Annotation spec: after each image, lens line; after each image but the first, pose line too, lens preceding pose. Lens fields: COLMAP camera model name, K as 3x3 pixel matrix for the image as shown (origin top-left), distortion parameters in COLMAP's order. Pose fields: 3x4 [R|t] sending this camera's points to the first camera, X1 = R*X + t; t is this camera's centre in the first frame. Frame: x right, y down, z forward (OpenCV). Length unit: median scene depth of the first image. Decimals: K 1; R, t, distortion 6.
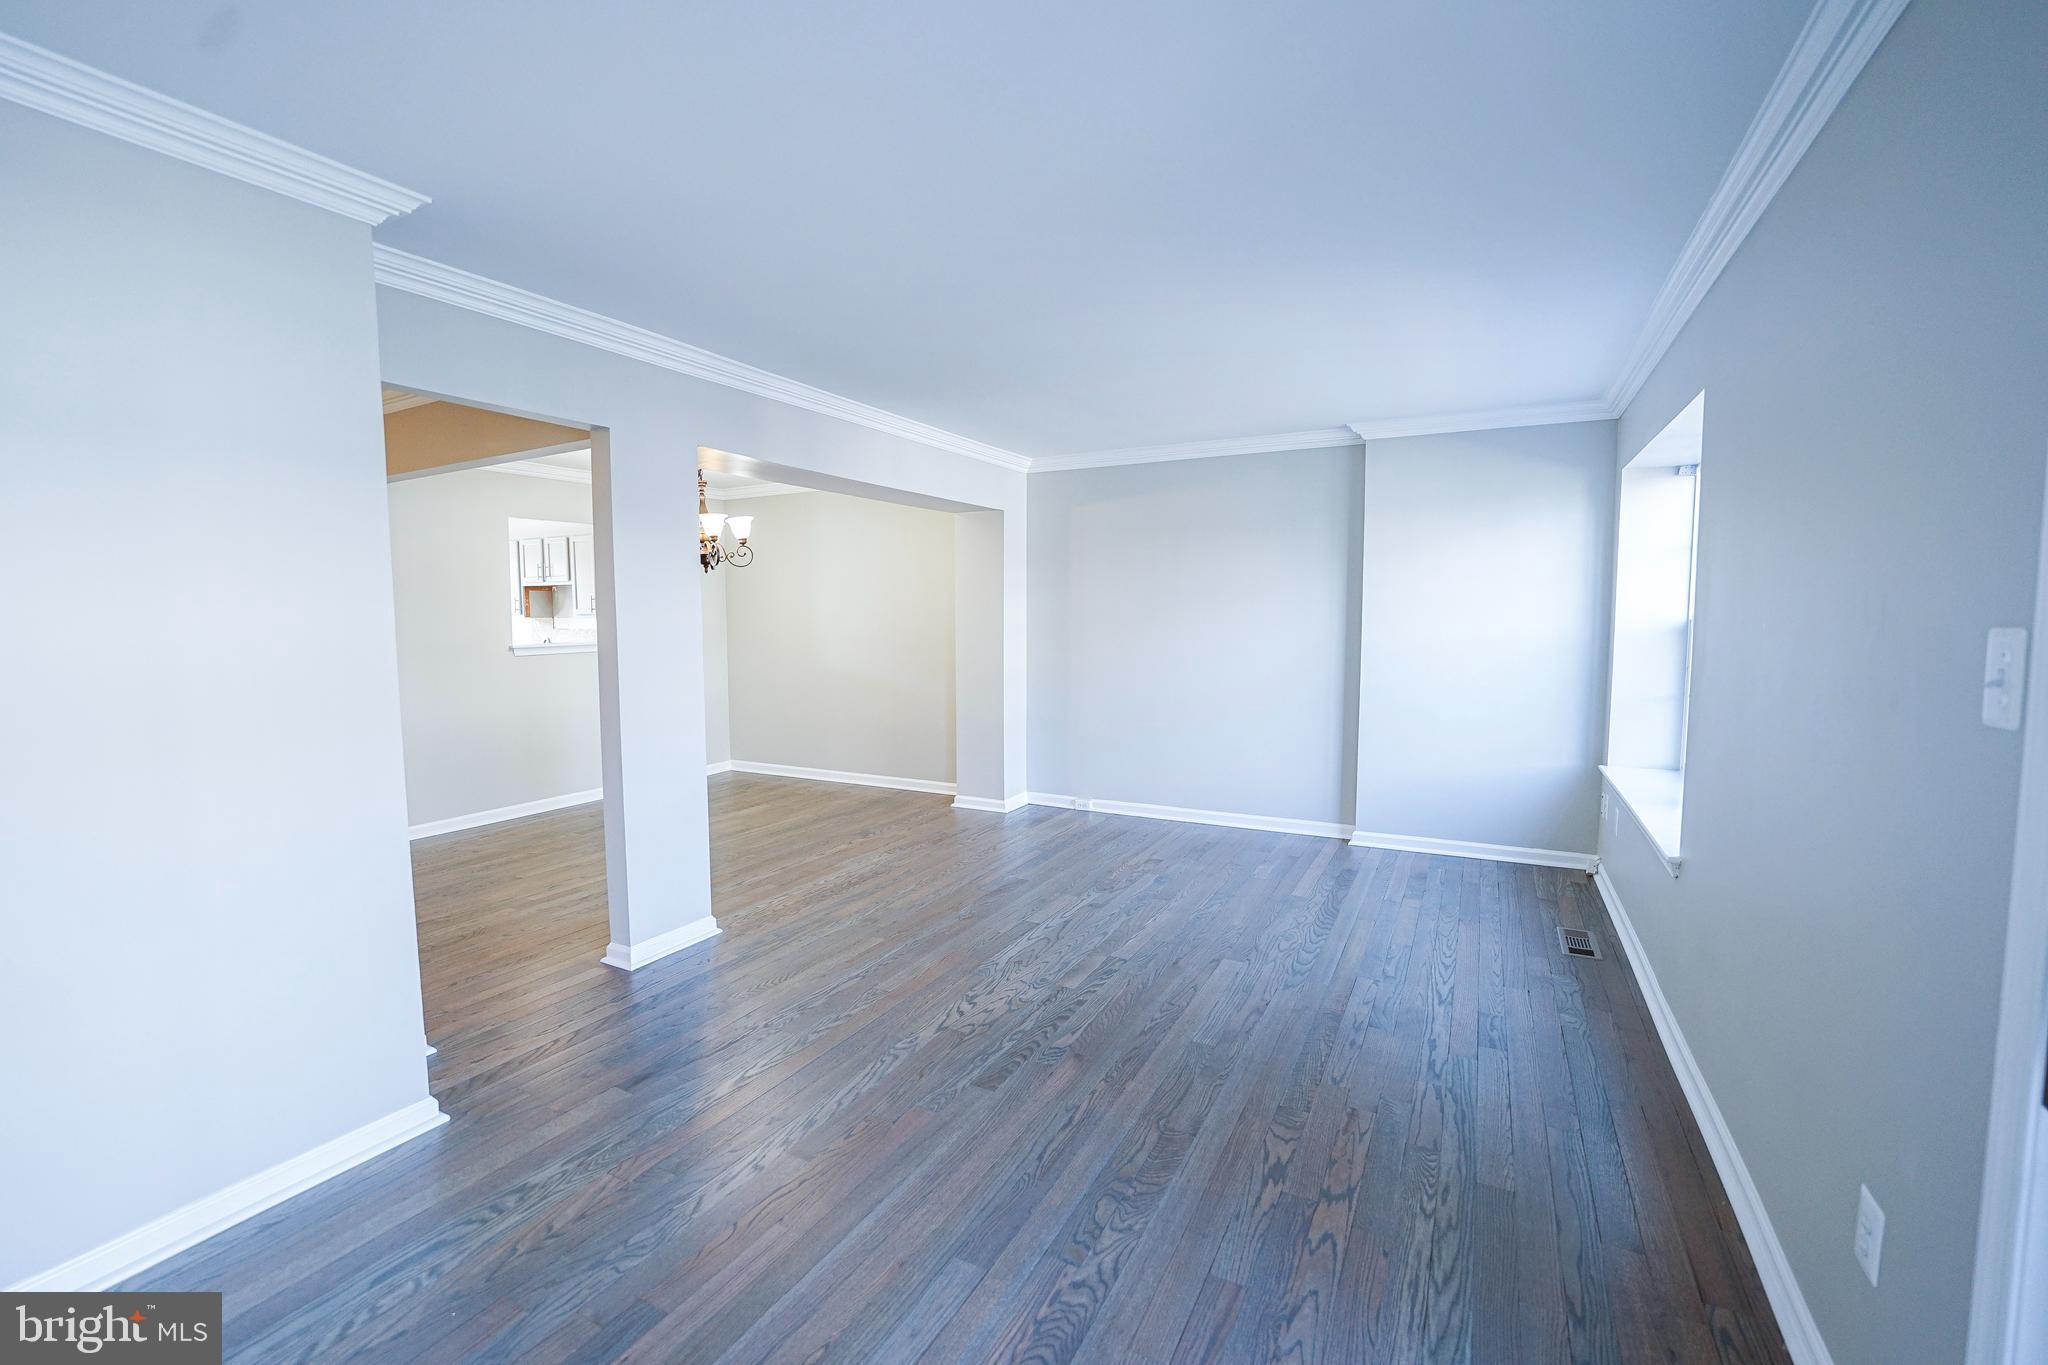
lens RADIAL K [[866.3, 0, 1025.9], [0, 866.3, 678.4], [0, 0, 1]] dist [-0.023007, 0.000174]
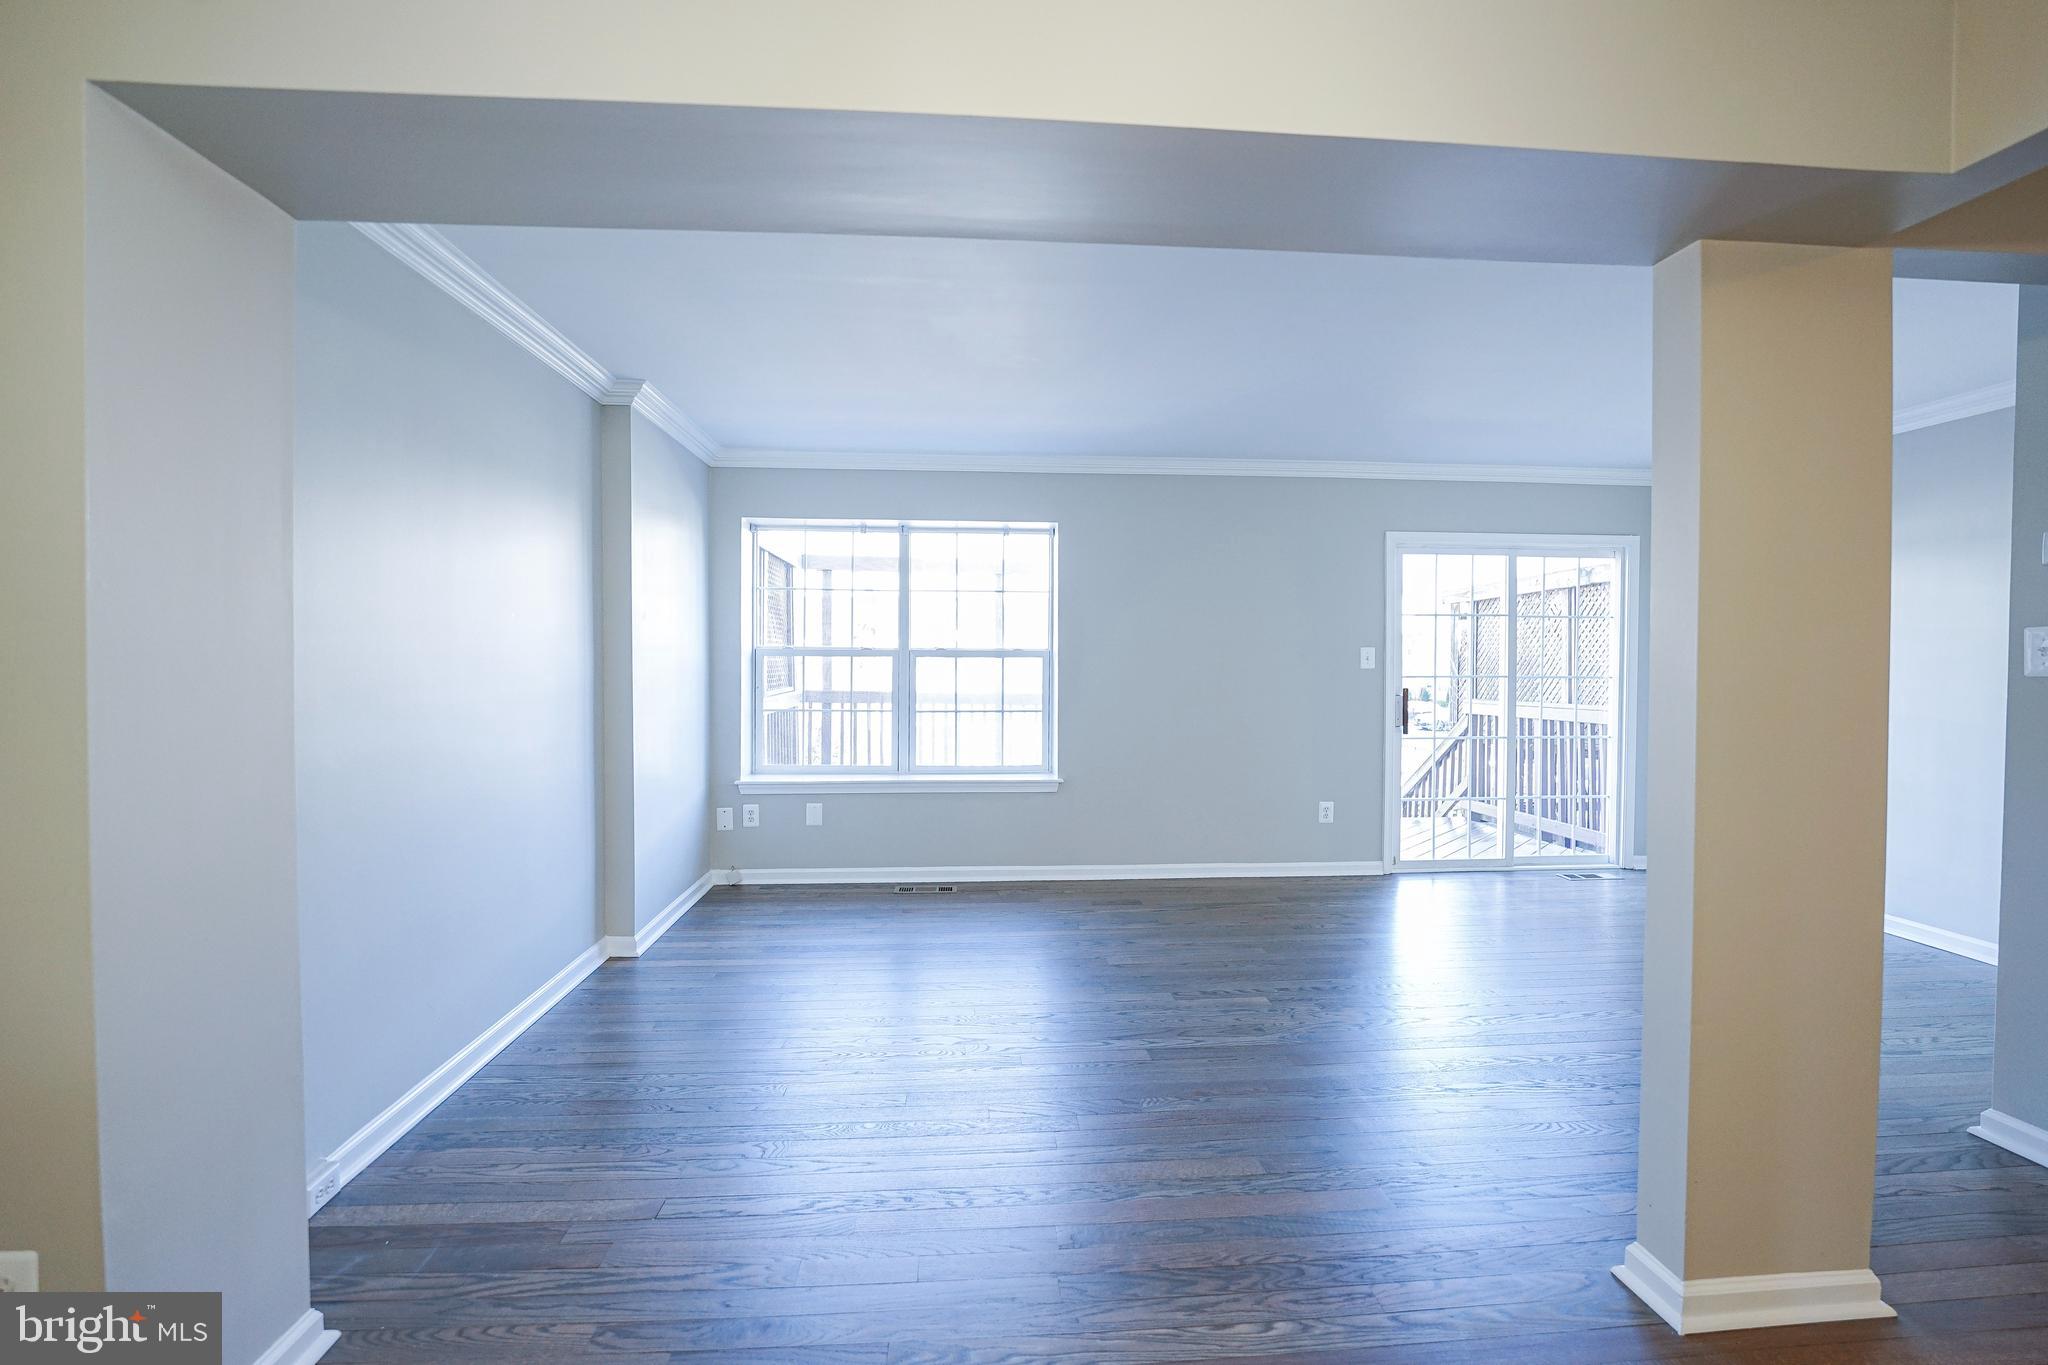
lens RADIAL K [[902.3, 0, 1024.0], [0, 902.3, 682.5], [0, 0, 1]] dist [-0.023606, 0.000081]
pose [[-0.530076, -0.019231, 0.847732, -0.490199], [0.063642, 0.996021, 0.062390, -0.070963], [-0.845558, 0.087023, -0.526743, 1.251874]]
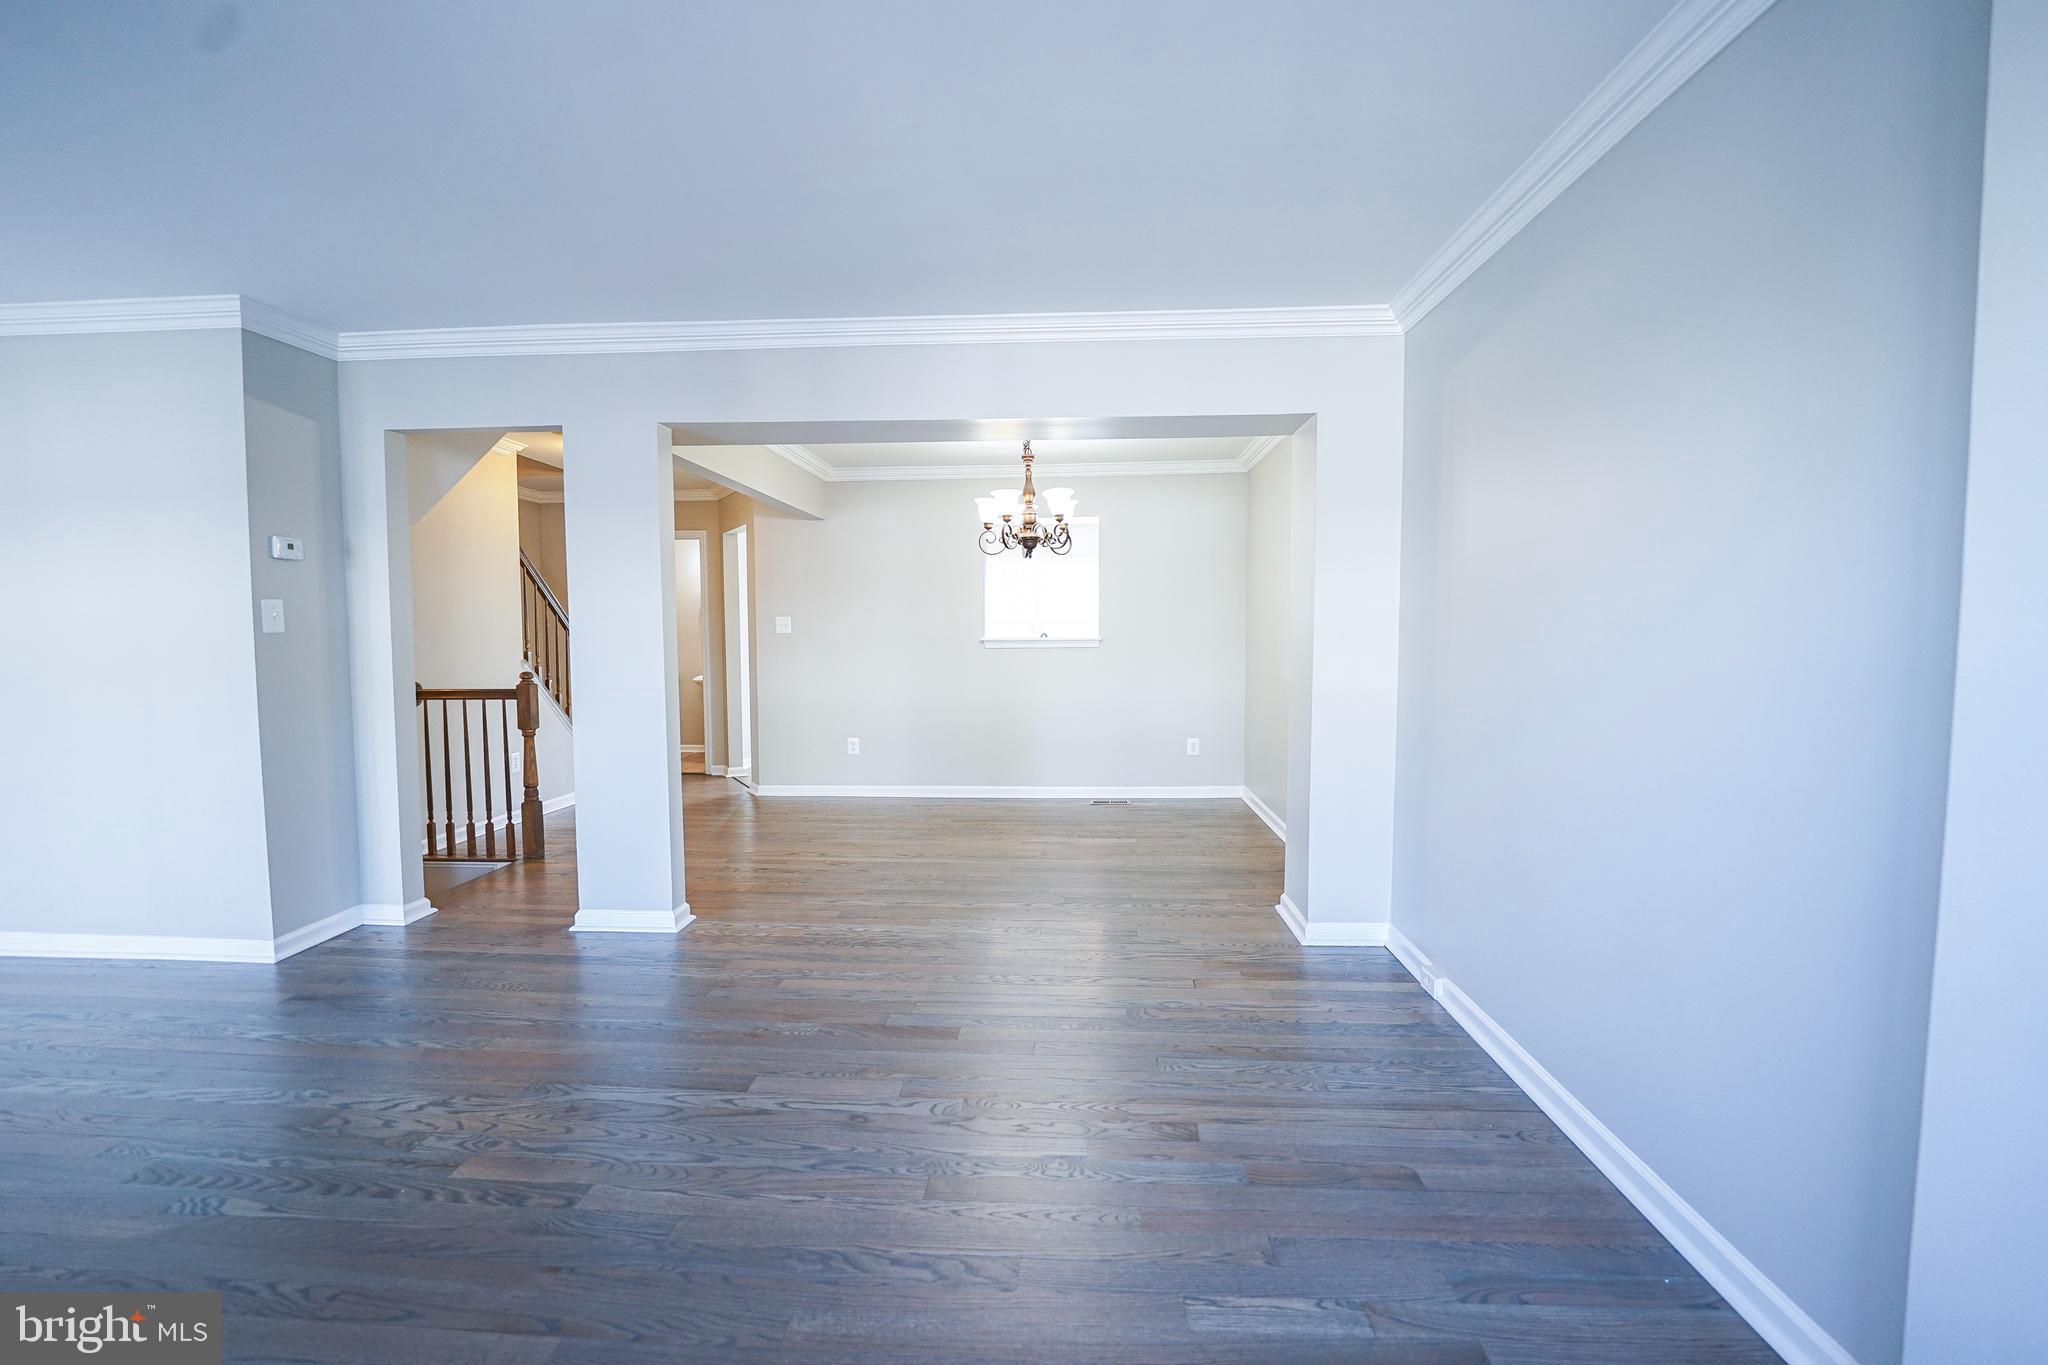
lens RADIAL K [[866.3, 0, 1025.9], [0, 866.3, 678.4], [0, 0, 1]] dist [-0.023007, 0.000174]
pose [[0.415987, 0.056148, -0.907636, 0.540359], [-0.066706, 0.997287, 0.031121, -0.033456], [0.906921, 0.047598, 0.418604, 0.777928]]
